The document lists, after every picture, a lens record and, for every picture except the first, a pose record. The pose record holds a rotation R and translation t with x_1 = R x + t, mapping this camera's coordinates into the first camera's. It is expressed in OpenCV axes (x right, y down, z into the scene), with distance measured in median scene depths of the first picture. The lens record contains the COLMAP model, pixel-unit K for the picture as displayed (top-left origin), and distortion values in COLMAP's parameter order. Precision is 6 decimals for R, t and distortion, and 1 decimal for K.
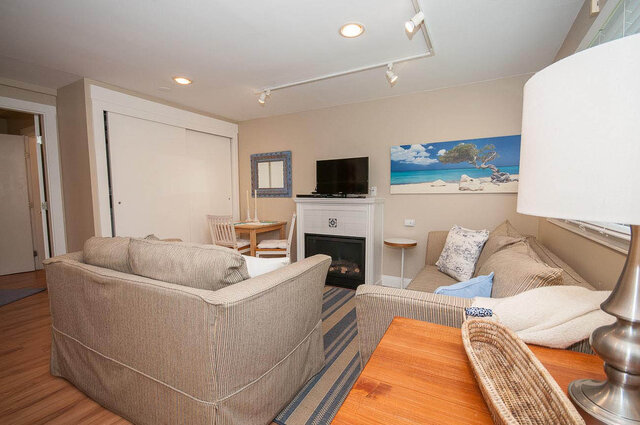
lens RADIAL K [[285.0, 0, 323.1], [0, 285.0, 217.4], [0, 0, 1]] dist [0.011436, -0.013158]
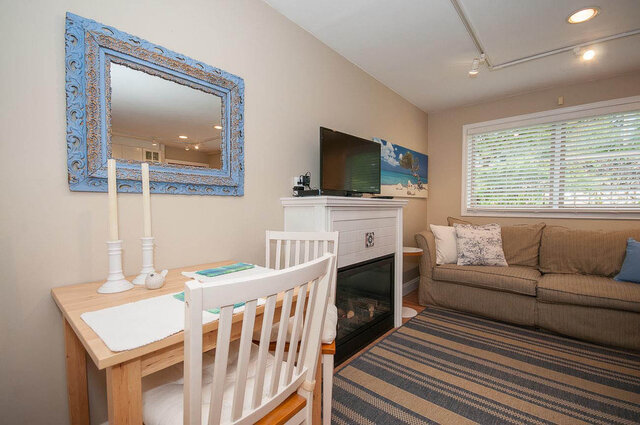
lens RADIAL K [[281.7, 0, 323.8], [0, 281.7, 217.6], [0, 0, 1]] dist [0.001633, -0.006821]
pose [[0.207247, -0.033303, 0.977722, -0.578345], [0.084163, 0.996322, 0.016096, -0.045660], [-0.974662, 0.078953, 0.209288, 0.990330]]
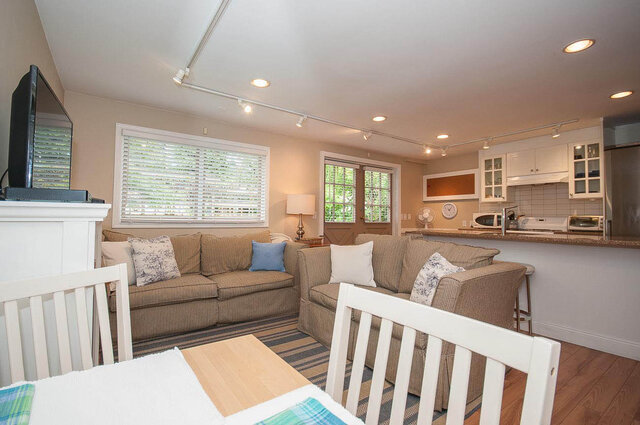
lens RADIAL K [[293.4, 0, 308.0], [0, 293.4, 208.7], [0, 0, 1]] dist [-0.003345, -0.000715]
pose [[-0.891412, 0.005211, 0.453164, -0.408409], [0.028111, 0.998644, 0.043813, -0.075827], [-0.452322, 0.051795, -0.890350, 1.246889]]
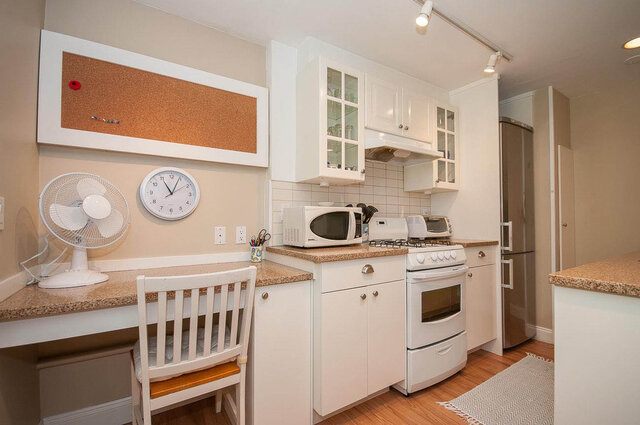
lens RADIAL K [[287.8, 0, 323.1], [0, 287.8, 217.8], [0, 0, 1]] dist [-0.001657, -0.000424]
pose [[-0.464196, -0.006886, -0.885706, -0.054289], [-0.076375, 0.996557, 0.032280, 0.037044], [0.882434, 0.082630, -0.463123, -0.172849]]
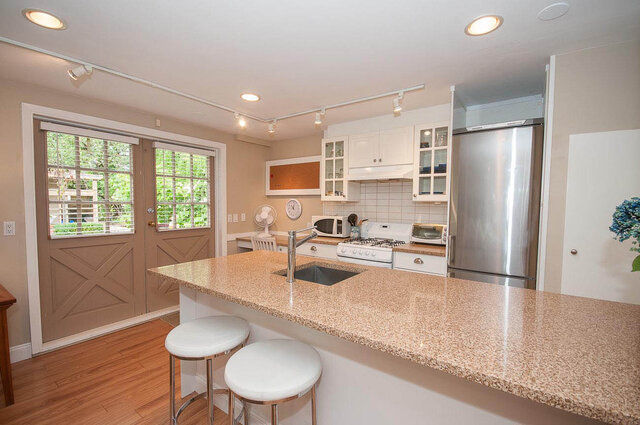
lens RADIAL K [[281.7, 0, 323.8], [0, 281.7, 217.6], [0, 0, 1]] dist [0.001633, -0.006821]
pose [[-0.994247, -0.013461, 0.106262, -0.635384], [0.001411, 0.990339, 0.138662, -0.103099], [-0.107102, 0.138014, -0.984622, 0.592765]]
